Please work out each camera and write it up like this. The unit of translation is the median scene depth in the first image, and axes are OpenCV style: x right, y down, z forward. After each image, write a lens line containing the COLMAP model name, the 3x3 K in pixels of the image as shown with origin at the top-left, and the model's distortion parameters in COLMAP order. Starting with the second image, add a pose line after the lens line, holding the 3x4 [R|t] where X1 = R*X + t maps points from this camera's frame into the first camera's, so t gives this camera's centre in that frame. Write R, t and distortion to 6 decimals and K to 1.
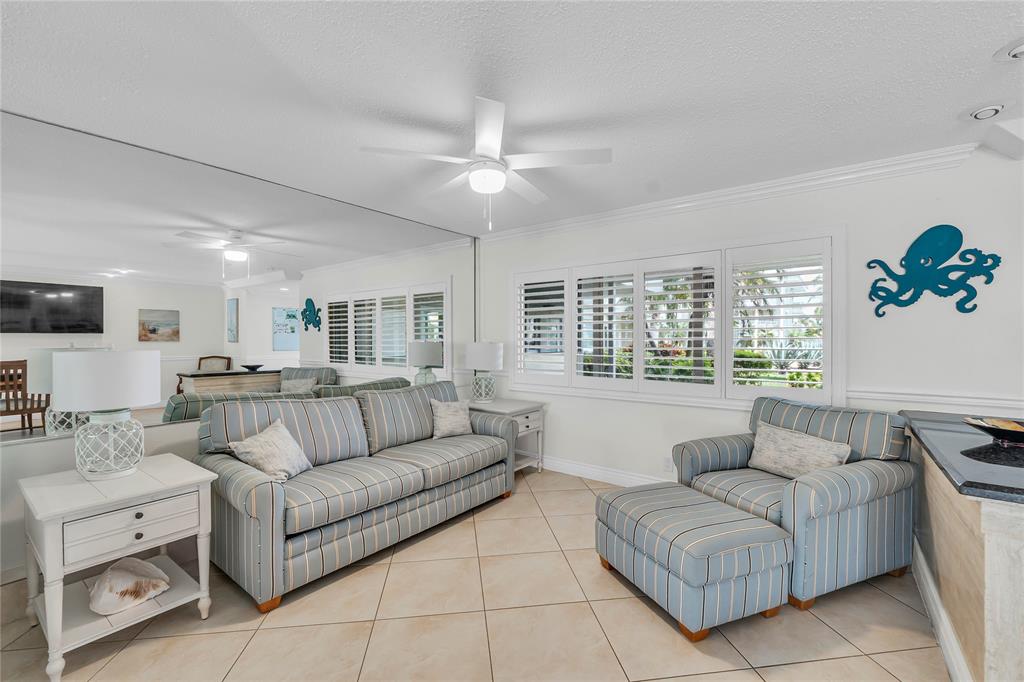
lens RADIAL K [[436.1, 0, 511.5], [0, 436.1, 337.0], [0, 0, 1]] dist [-0.007521, -0.000633]
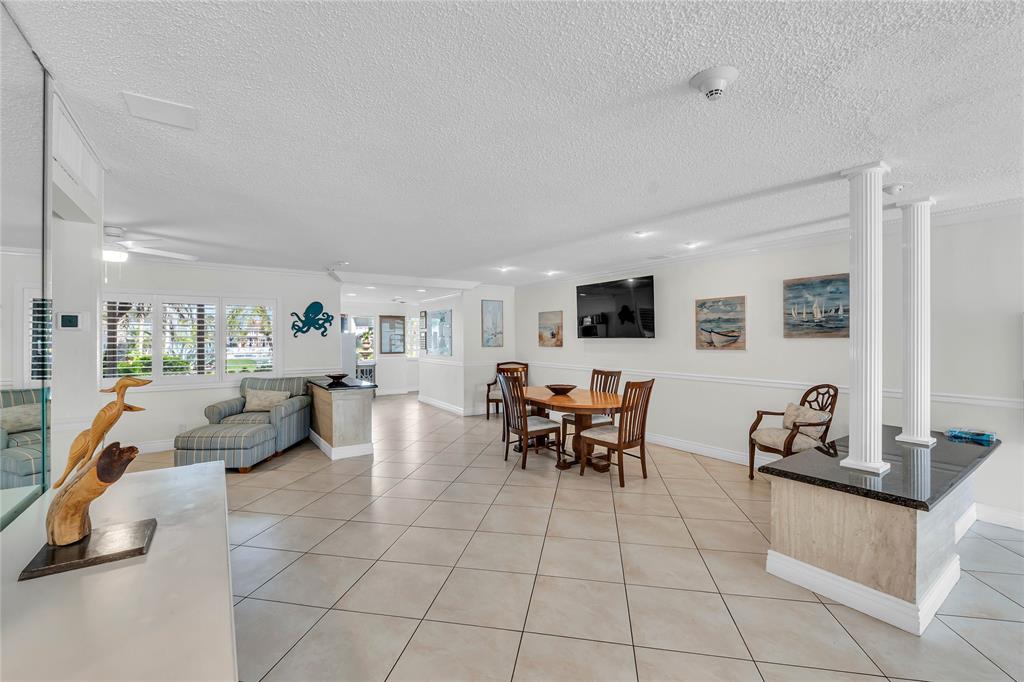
lens RADIAL K [[436.1, 0, 514.7], [0, 436.1, 335.6], [0, 0, 1]] dist [-0.007521, -0.000633]
pose [[0.302361, 0.004712, 0.953182, -1.076750], [0.000503, 0.999987, -0.005103, -0.046637], [-0.953193, 0.002022, 0.302355, -0.869209]]
